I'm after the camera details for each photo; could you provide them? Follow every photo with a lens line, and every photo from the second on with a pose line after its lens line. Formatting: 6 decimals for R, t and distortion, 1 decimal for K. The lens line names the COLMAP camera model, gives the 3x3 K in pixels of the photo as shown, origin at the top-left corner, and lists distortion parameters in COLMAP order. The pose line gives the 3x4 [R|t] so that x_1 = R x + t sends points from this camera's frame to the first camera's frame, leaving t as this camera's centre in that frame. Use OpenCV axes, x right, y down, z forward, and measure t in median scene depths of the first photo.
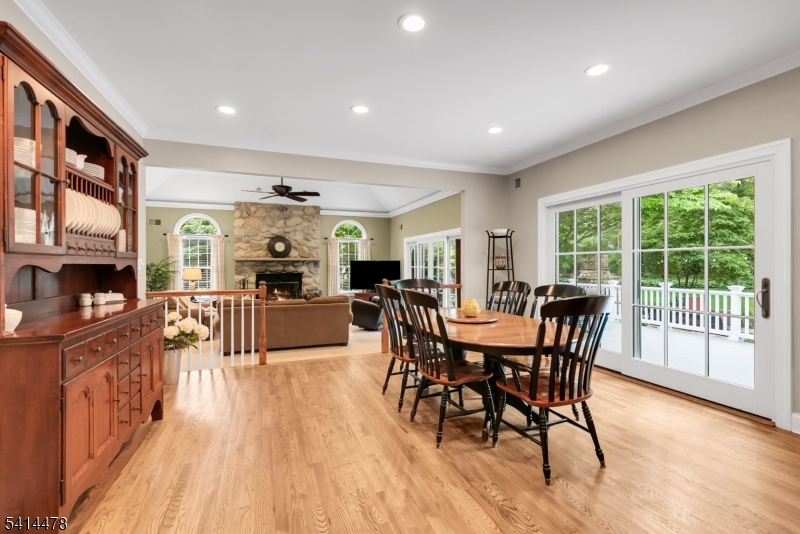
lens RADIAL K [[361.5, 0, 401.4], [0, 361.5, 266.3], [0, 0, 1]] dist [0.006235, -0.000312]
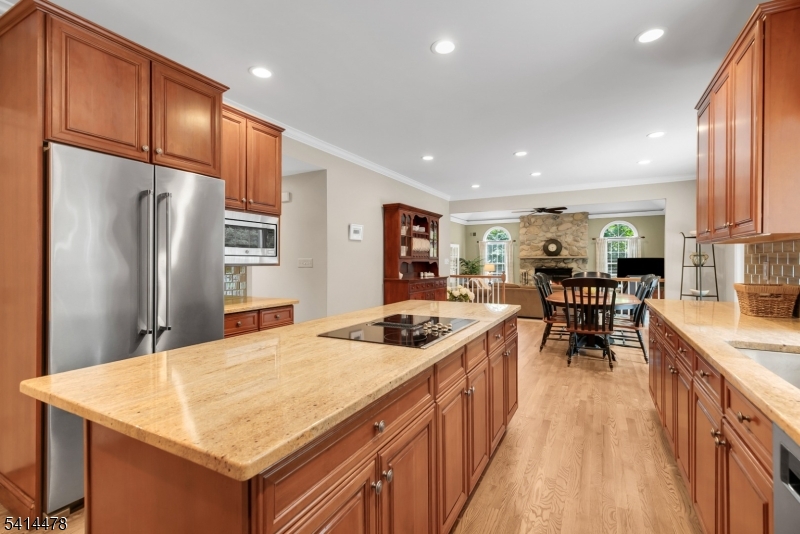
lens RADIAL K [[361.5, 0, 403.5], [0, 361.5, 264.1], [0, 0, 1]] dist [0.006235, -0.000312]
pose [[0.650976, 0.006469, -0.759070, 0.290849], [-0.004243, 0.999979, 0.004883, 0.000480], [0.759086, 0.000043, 0.650990, -0.230821]]
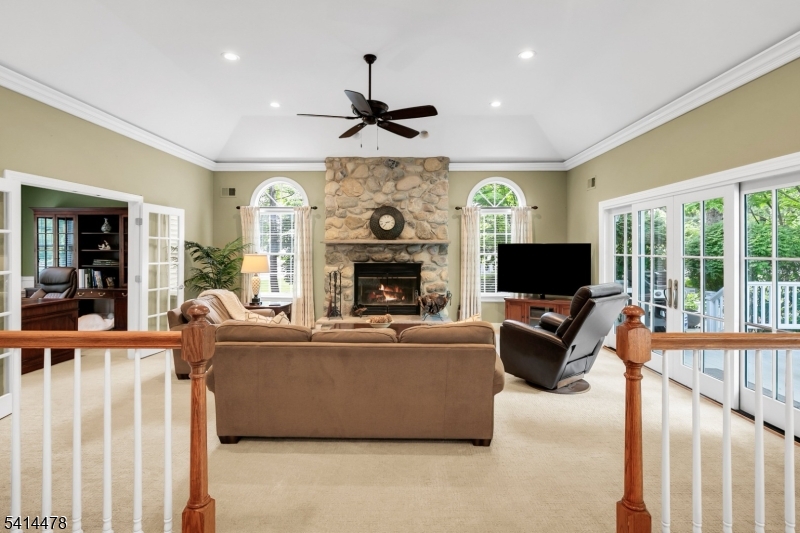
lens RADIAL K [[390.3, 0, 405.1], [0, 390.3, 247.9], [0, 0, 1]] dist [0.002667, 0.000886]
pose [[0.931672, 0.000957, -0.363298, -0.052009], [-0.005128, 0.999932, -0.010517, -0.001284], [0.363263, 0.011662, 0.931614, 0.359604]]
